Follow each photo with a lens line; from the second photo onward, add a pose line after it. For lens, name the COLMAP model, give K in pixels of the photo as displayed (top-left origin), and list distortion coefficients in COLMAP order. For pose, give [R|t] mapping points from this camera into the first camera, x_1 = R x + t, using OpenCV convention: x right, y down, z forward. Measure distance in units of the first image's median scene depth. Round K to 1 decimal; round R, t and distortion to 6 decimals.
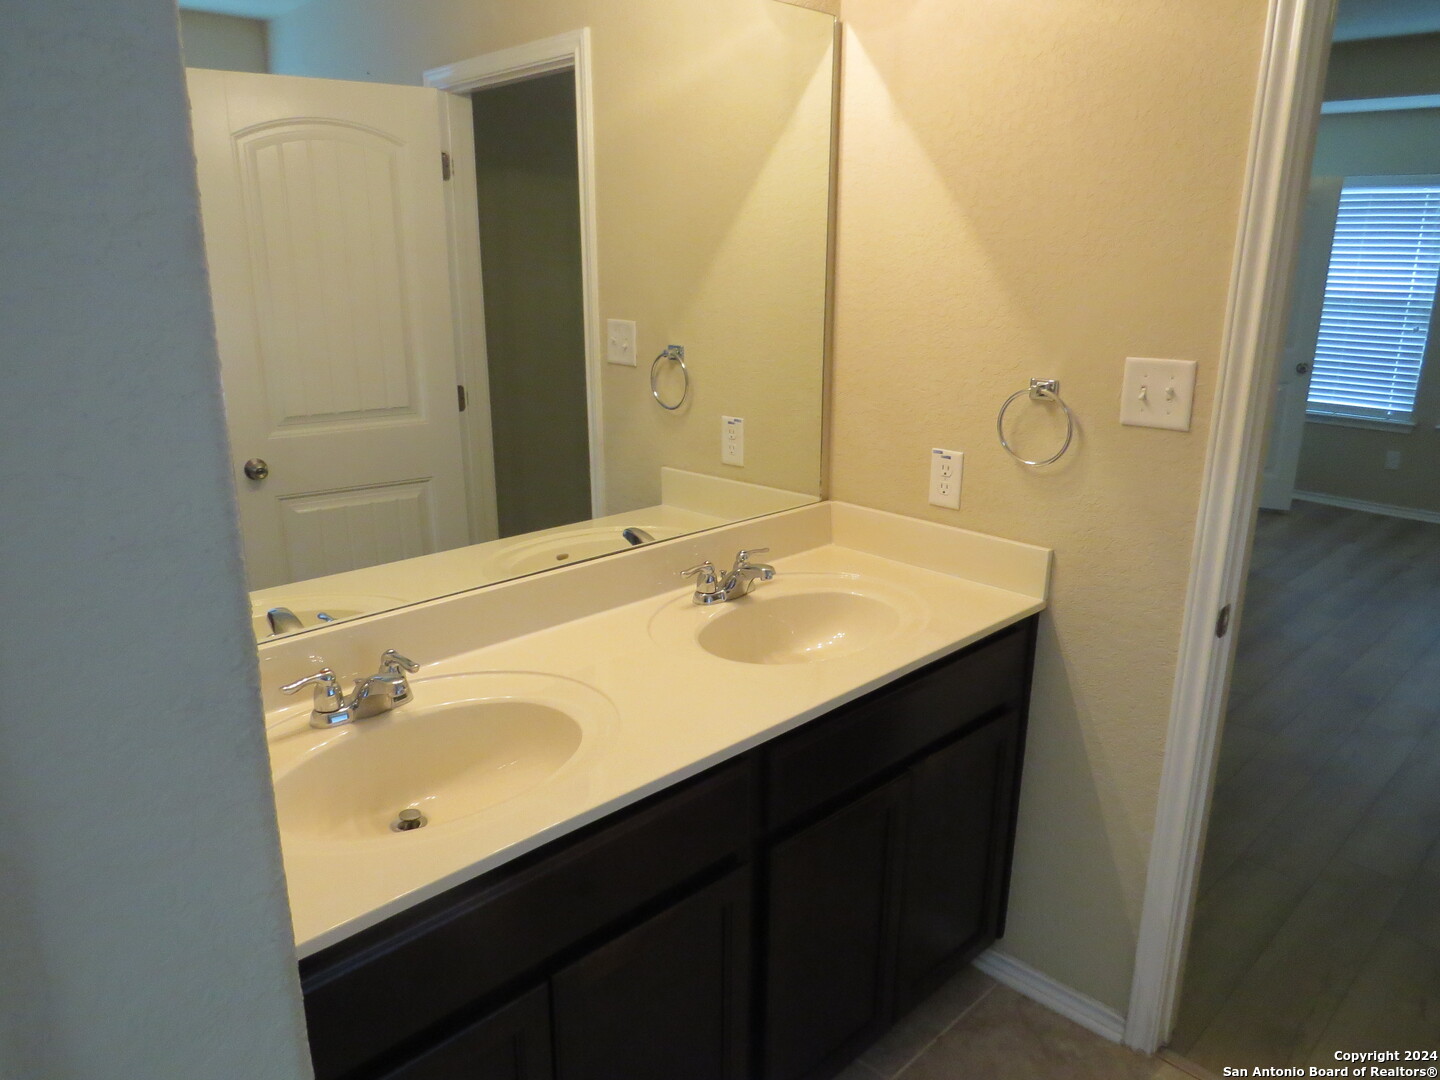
lens RADIAL K [[1029.1, 0, 713.9], [0, 1029.1, 535.7], [0, 0, 1]] dist [-0.024319, 0.008367]
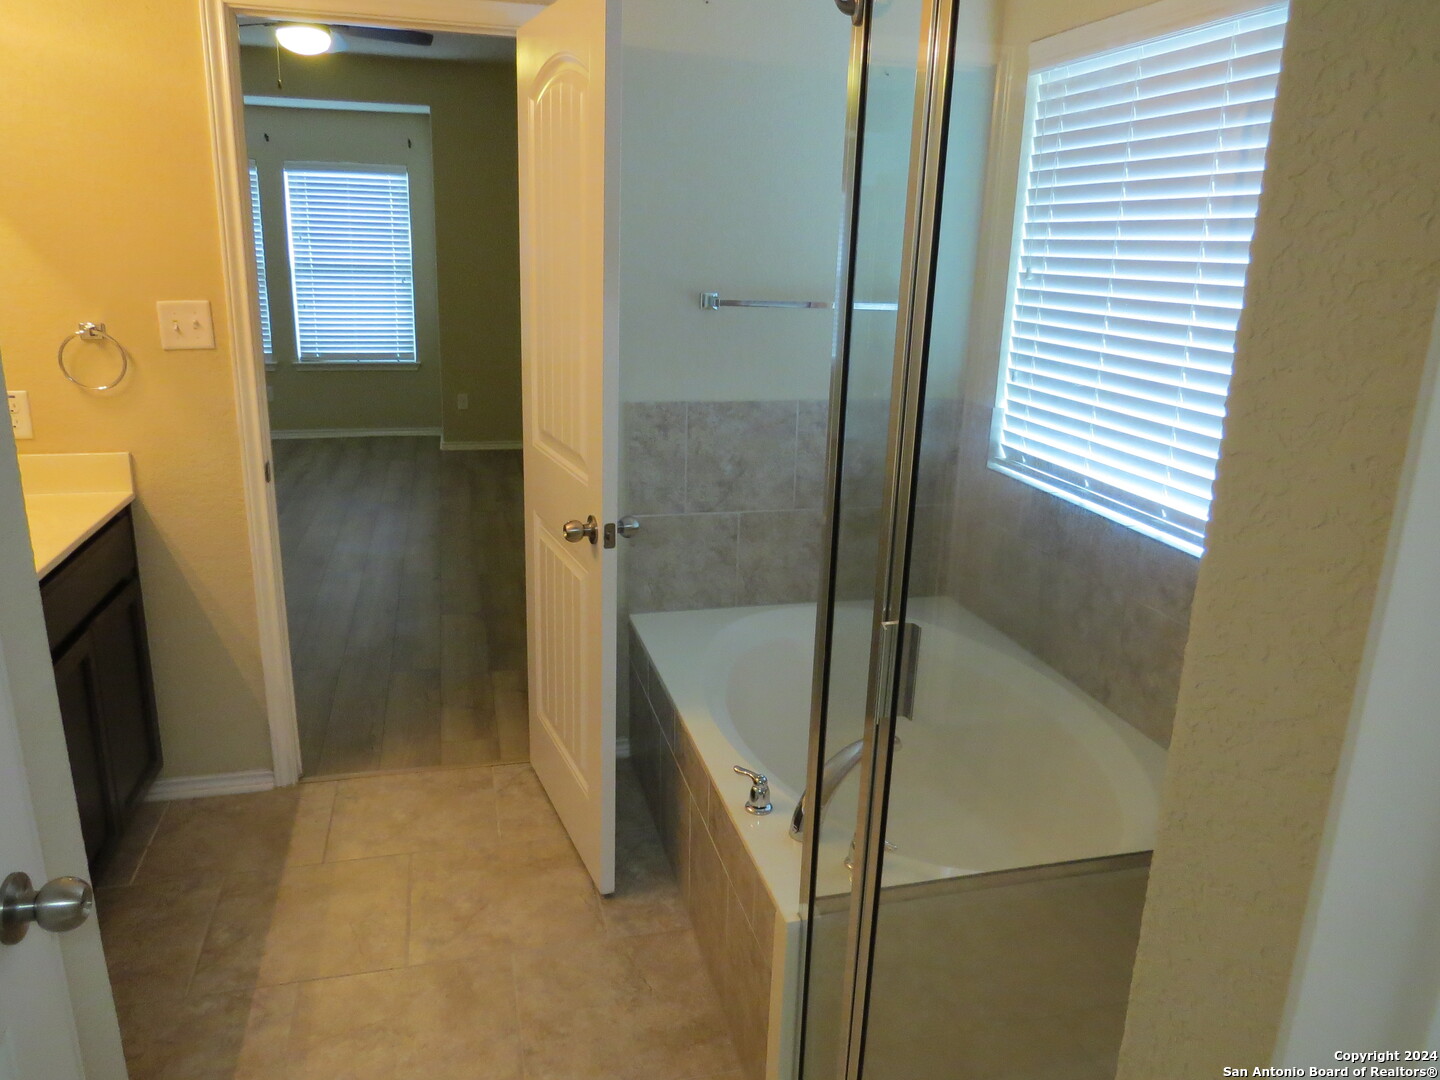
lens RADIAL K [[1029.1, 0, 713.9], [0, 1029.1, 535.7], [0, 0, 1]] dist [-0.024319, 0.008367]
pose [[0.511281, -0.233942, 0.826960, -0.392415], [0.209285, 0.967162, 0.144210, 0.084116], [-0.833541, 0.099339, 0.543453, -0.323163]]
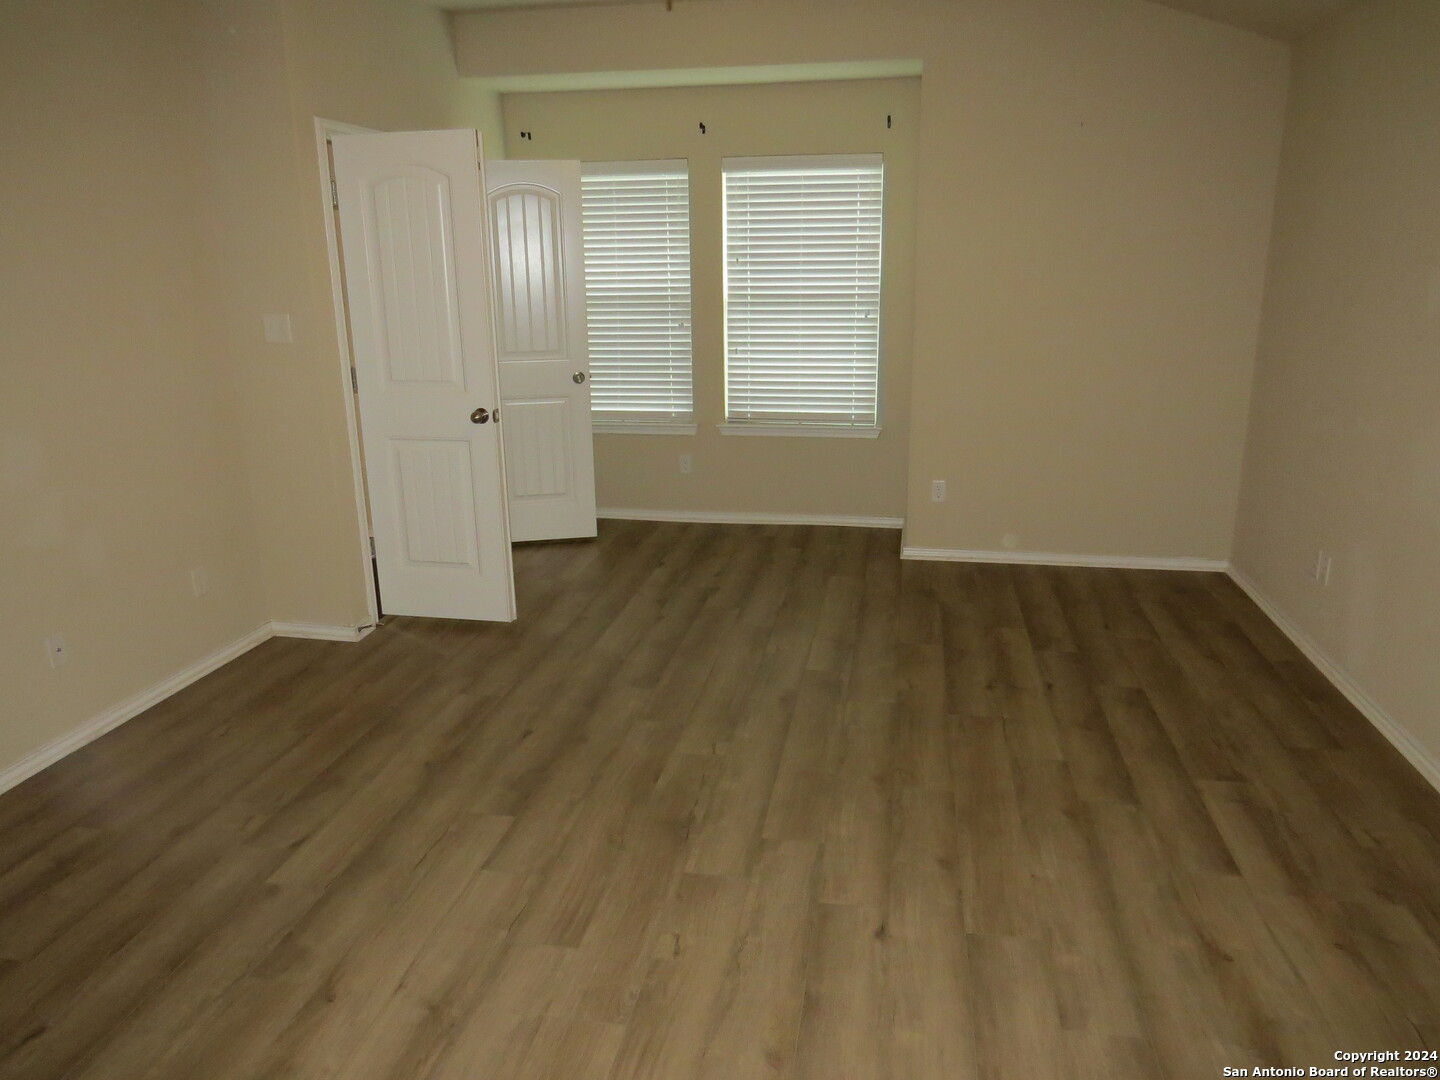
lens RADIAL K [[1029.1, 0, 713.9], [0, 1029.1, 535.7], [0, 0, 1]] dist [-0.024319, 0.008367]
pose [[0.822570, -0.170478, 0.542509, 0.554867], [0.175886, 0.983498, 0.042370, -0.154297], [-0.540780, 0.060567, 0.838981, 0.664529]]
